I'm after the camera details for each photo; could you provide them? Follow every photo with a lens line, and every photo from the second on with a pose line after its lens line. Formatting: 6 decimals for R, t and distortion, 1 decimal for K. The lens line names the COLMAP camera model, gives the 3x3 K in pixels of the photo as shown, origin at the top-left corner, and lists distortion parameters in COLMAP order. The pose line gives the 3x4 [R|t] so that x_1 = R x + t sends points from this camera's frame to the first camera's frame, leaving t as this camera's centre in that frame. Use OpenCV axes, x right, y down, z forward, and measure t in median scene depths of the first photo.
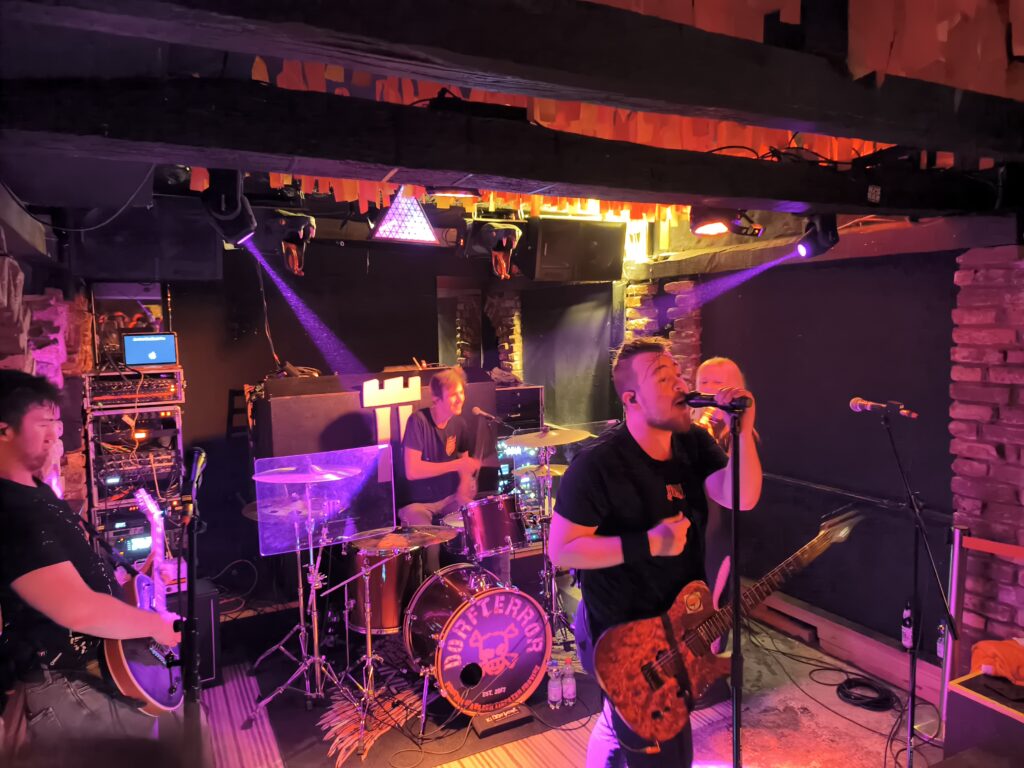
lens RADIAL K [[713.3, 0, 516.1], [0, 713.3, 376.6], [0, 0, 1]] dist [0.043106, -0.050690]
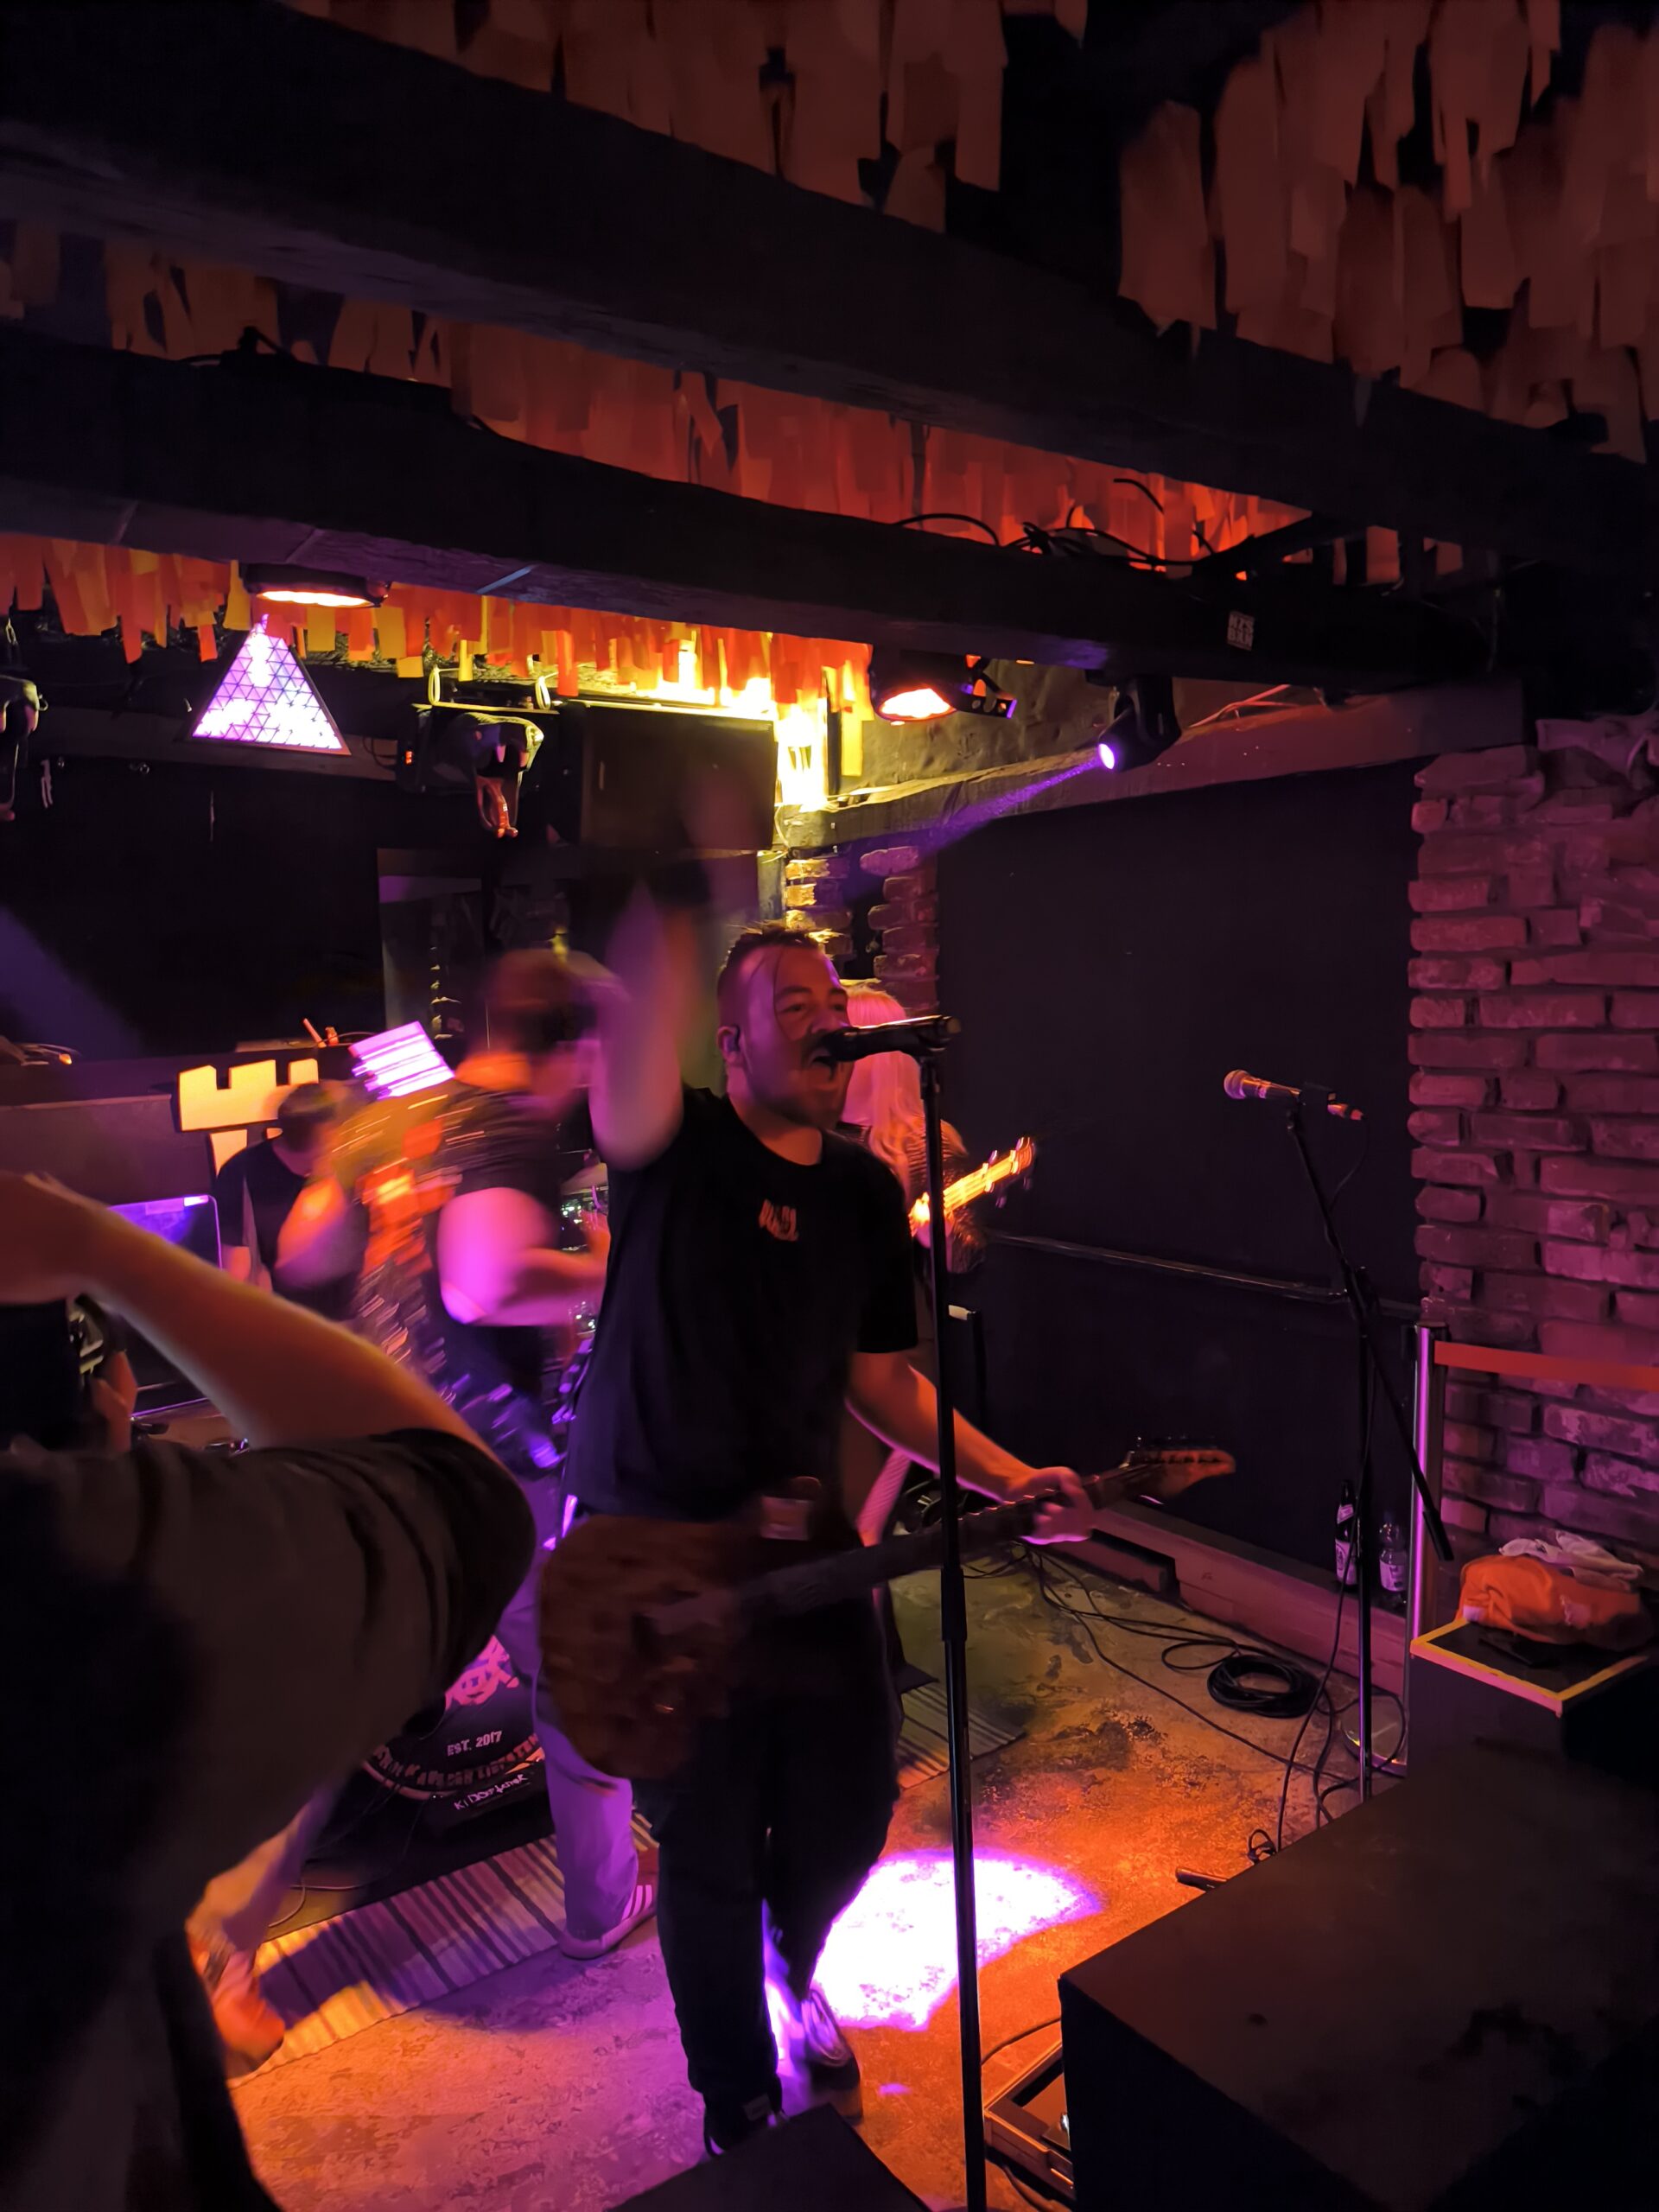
lens RADIAL K [[1540.8, 0, 829.0], [0, 1540.8, 1101.4], [0, 0, 1]] dist [0.043106, -0.050690]
pose [[0.989808, -0.022393, 0.140636, 0.059748], [0.022196, 0.999749, 0.002969, 0.040927], [-0.140667, 0.000183, 0.990057, 0.012047]]
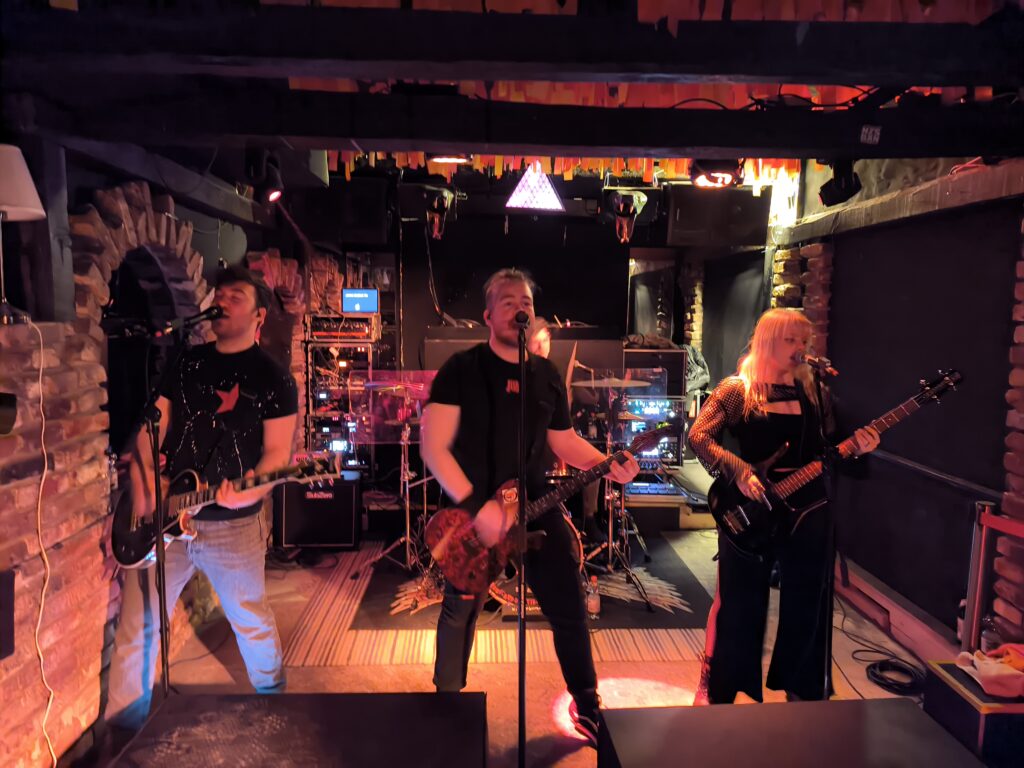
lens RADIAL K [[713.3, 0, 505.6], [0, 713.3, 377.3], [0, 0, 1]] dist [0.043106, -0.050690]
pose [[0.896752, 0.073294, -0.436422, 0.409857], [-0.065407, 0.997310, 0.033094, 0.055409], [0.437673, -0.001132, 0.899133, -0.061299]]
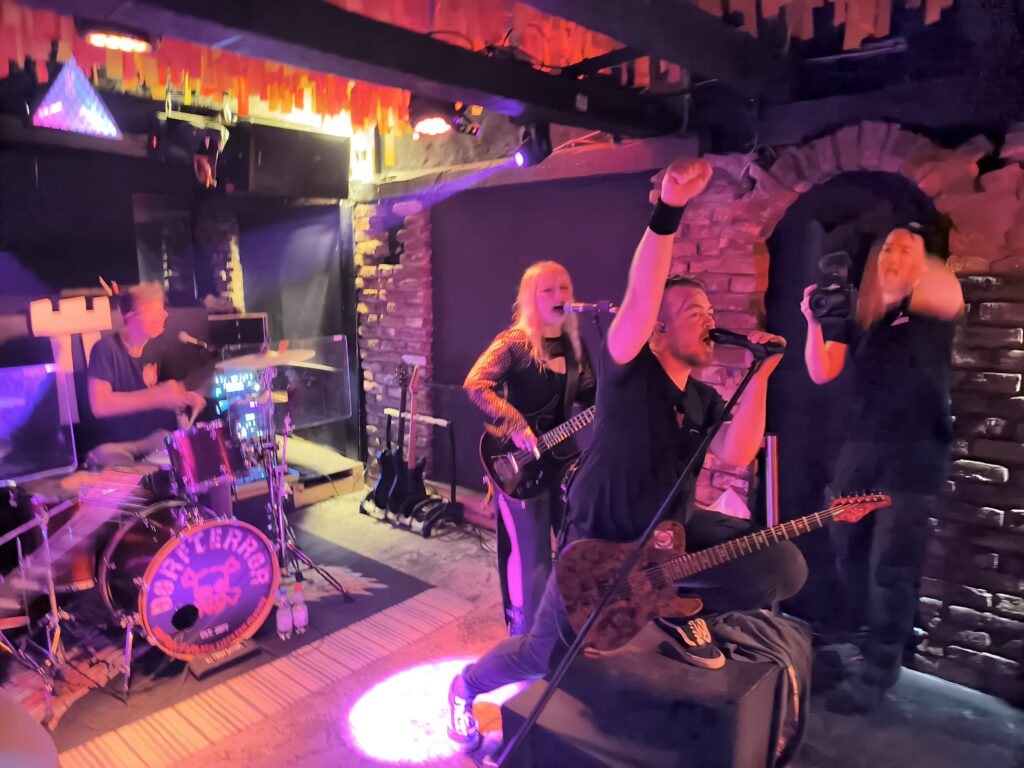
lens RADIAL K [[713.3, 0, 519.8], [0, 713.3, 392.5], [0, 0, 1]] dist [0.043106, -0.050690]
pose [[0.936367, -0.044862, 0.348145, 0.028118], [0.013941, 0.995770, 0.090819, 0.054400], [-0.350747, -0.080187, 0.933031, 0.025606]]
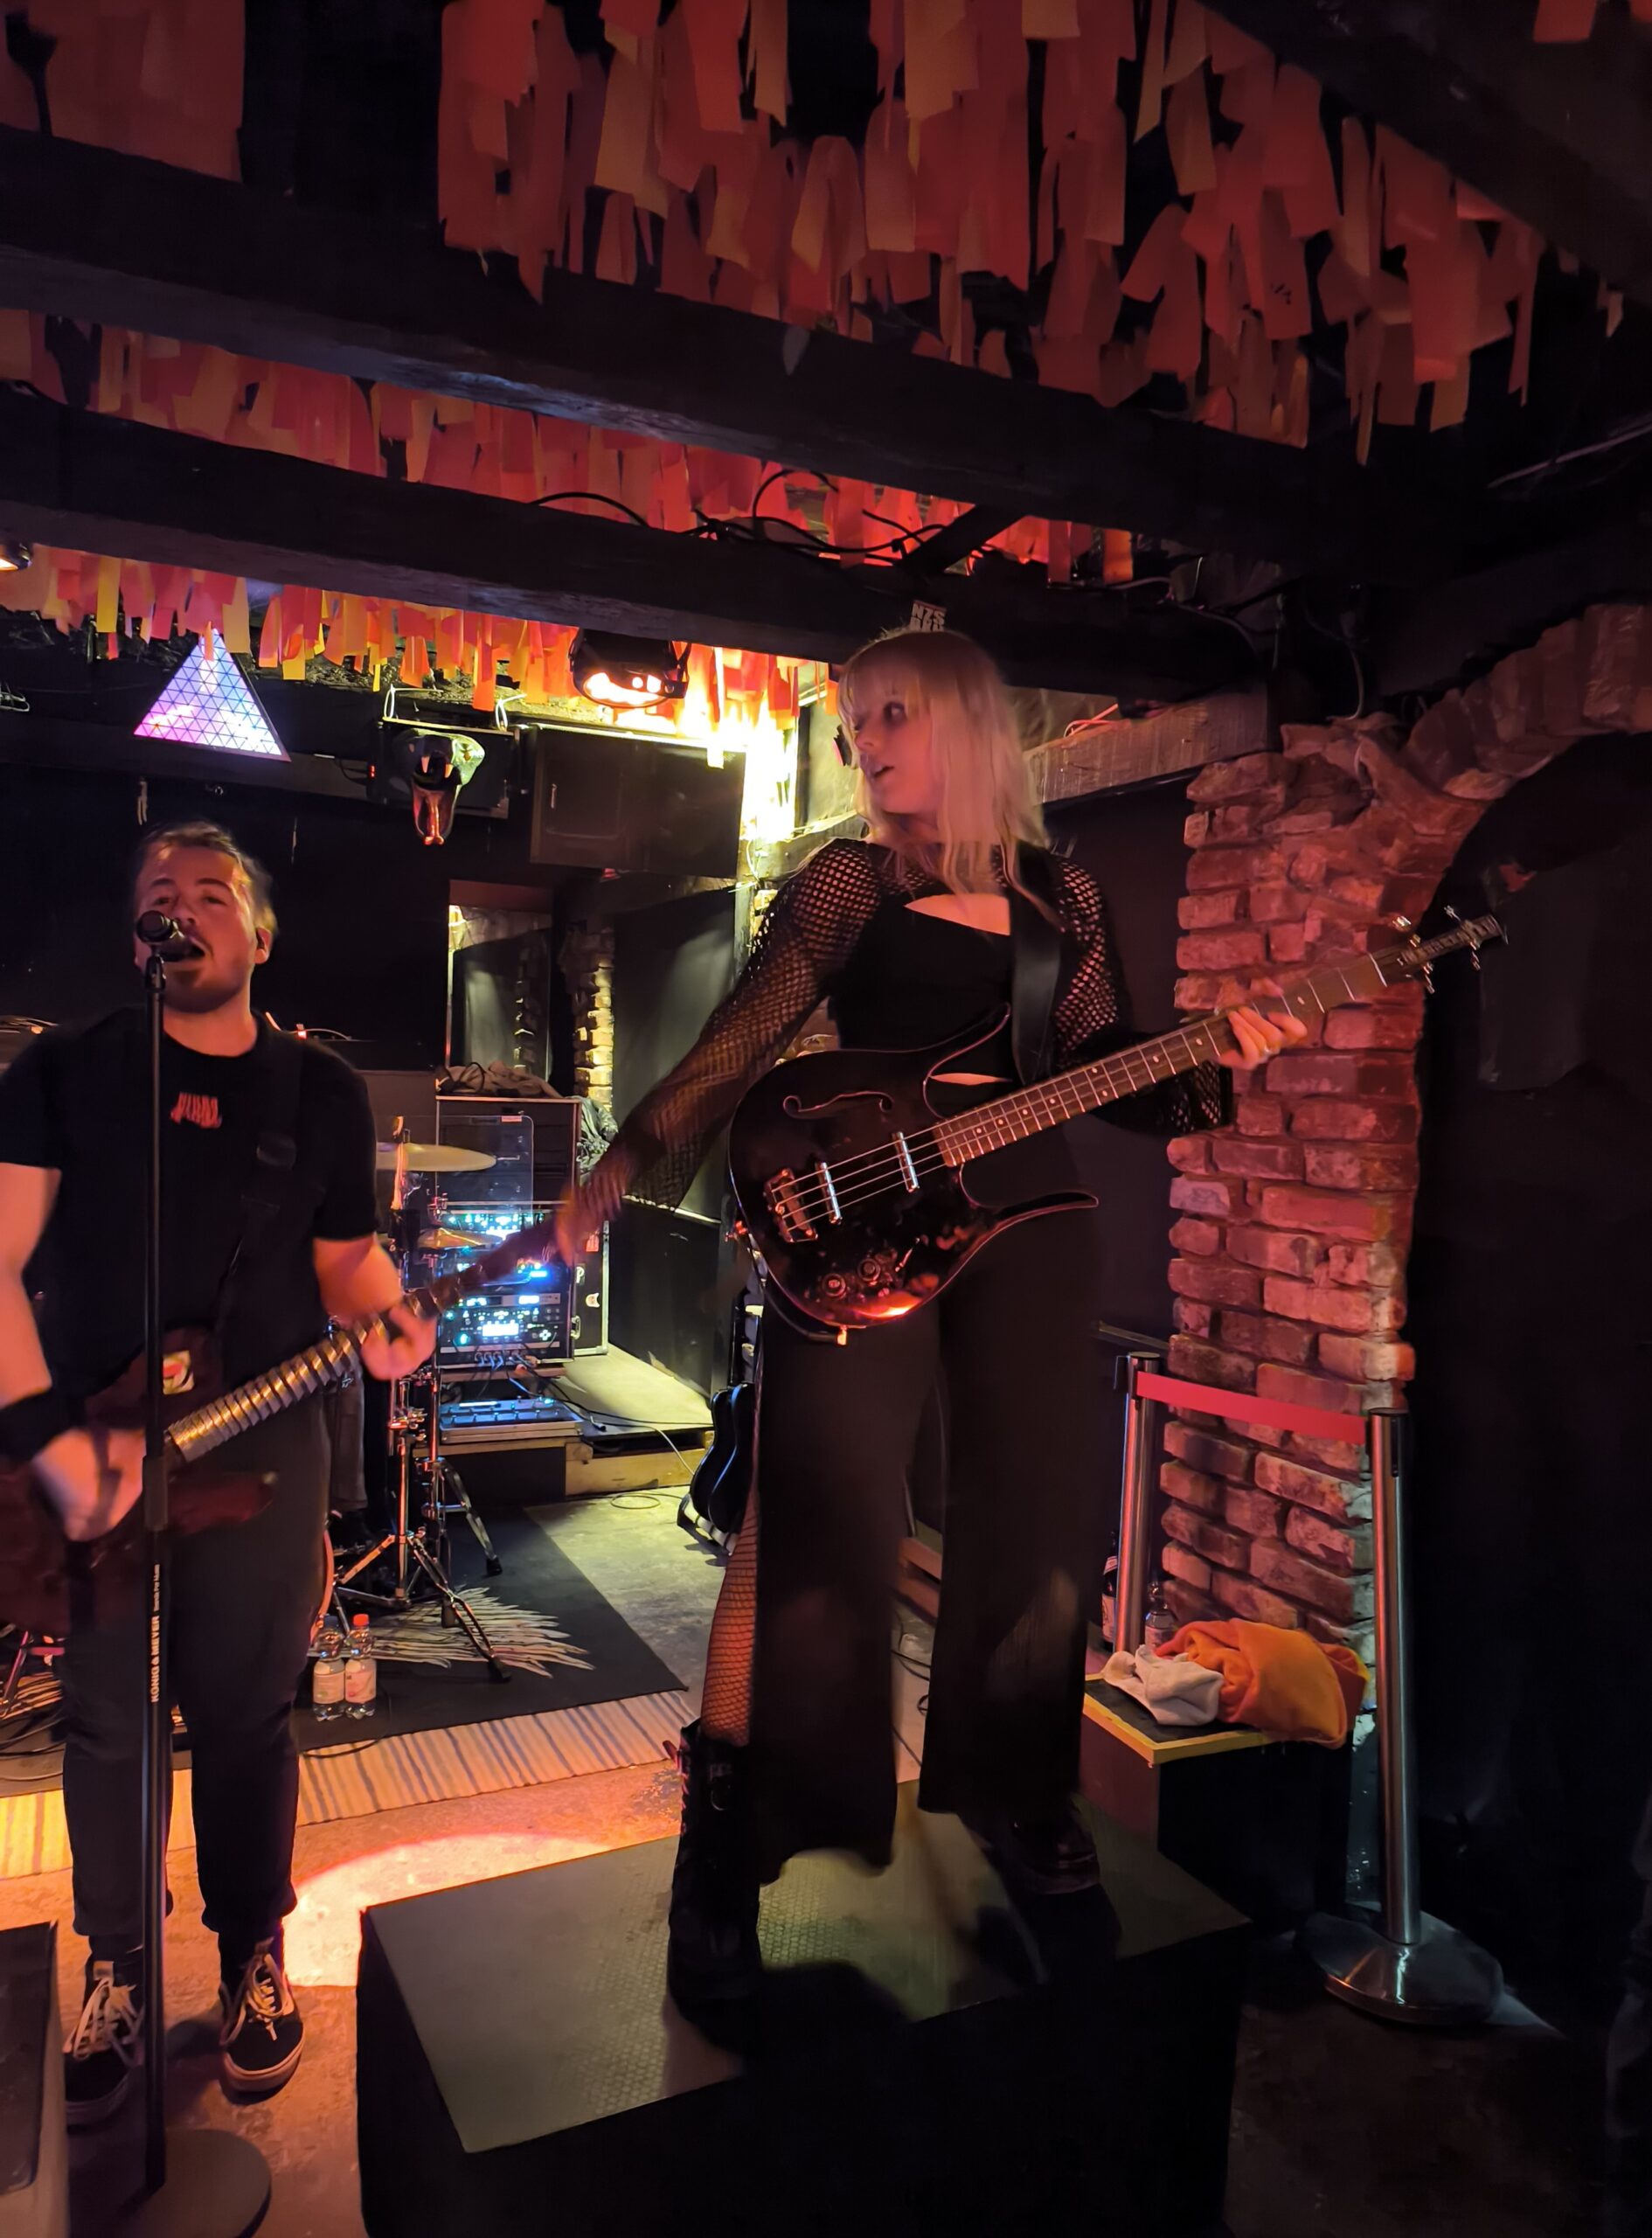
lens RADIAL K [[1558.8, 0, 848.2], [0, 1558.8, 1126.7], [0, 0, 1]] dist [0.043106, -0.050690]
pose [[0.997880, 0.051304, -0.040040, 0.409639], [-0.052945, 0.997753, -0.041049, 0.101239], [0.037844, 0.043081, 0.998355, -0.017026]]
